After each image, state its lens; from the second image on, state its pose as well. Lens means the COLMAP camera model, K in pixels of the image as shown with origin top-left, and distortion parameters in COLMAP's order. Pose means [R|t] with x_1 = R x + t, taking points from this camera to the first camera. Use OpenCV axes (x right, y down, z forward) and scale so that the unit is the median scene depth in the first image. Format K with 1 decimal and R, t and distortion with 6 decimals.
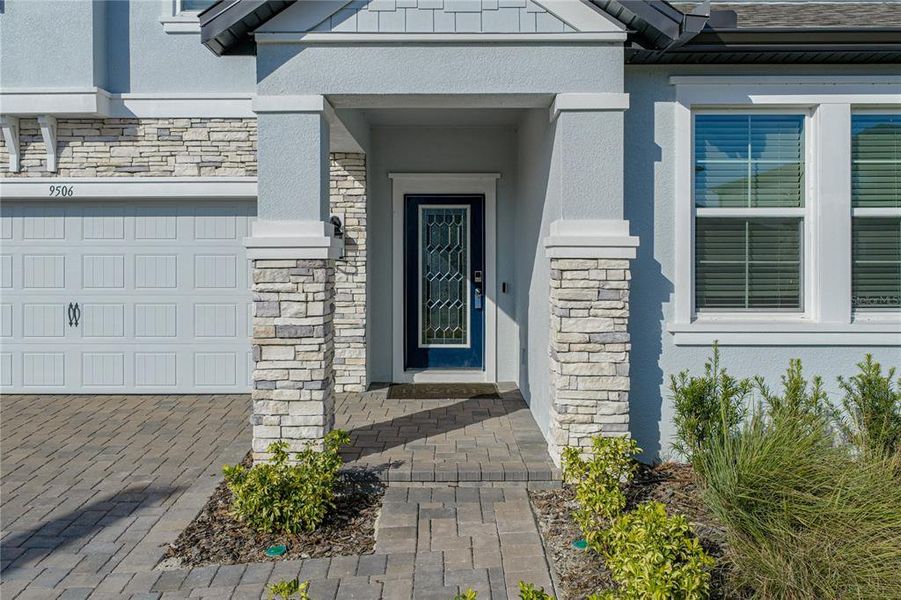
lens RADIAL K [[744.9, 0, 448.0], [0, 744.9, 268.7], [0, 0, 1]] dist [0.003226, -0.005863]
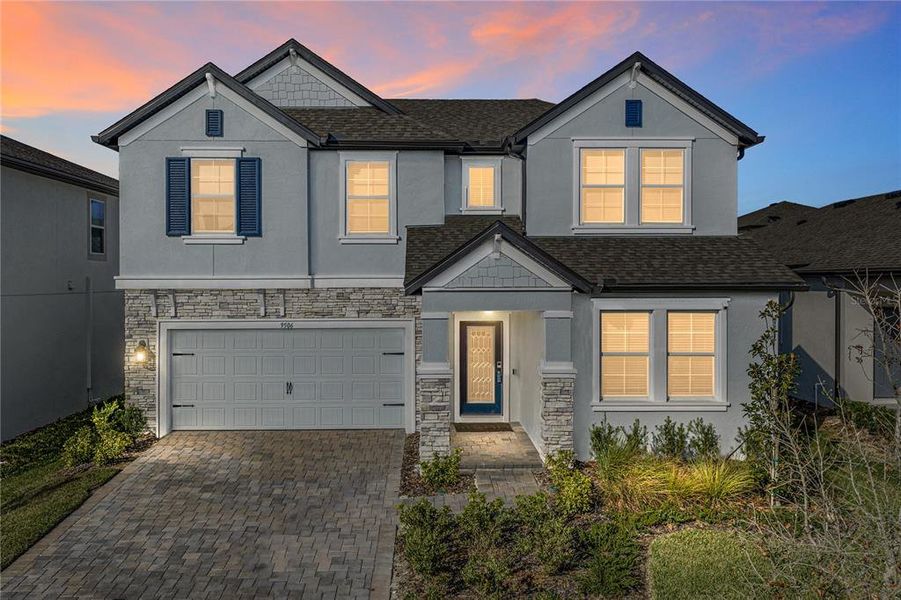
lens RADIAL K [[710.0, 0, 450.5], [0, 710.0, 300.0], [0, 0, 1]] dist [0.005019, 0.000786]
pose [[0.999599, 0.000081, 0.028322, -0.211117], [-0.000315, 0.999966, 0.008256, -0.267551], [-0.028320, -0.008262, 0.999565, -1.232765]]
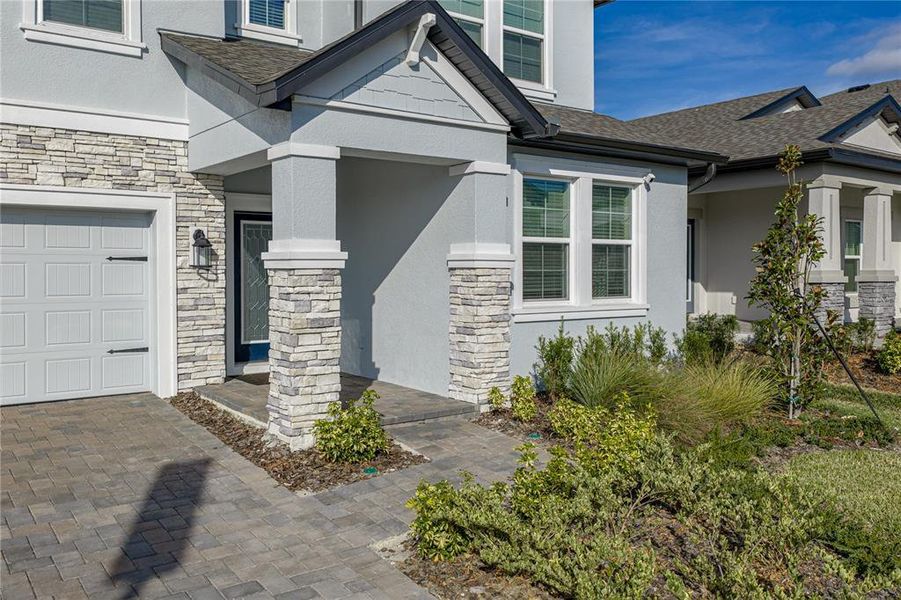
lens RADIAL K [[745.1, 0, 450.4], [0, 745.1, 282.8], [0, 0, 1]] dist [-0.002961, -0.000614]
pose [[0.804865, -0.011217, 0.593352, -0.742863], [0.005405, 0.999918, 0.011571, -0.001232], [-0.593434, -0.006106, 0.804860, -0.193793]]
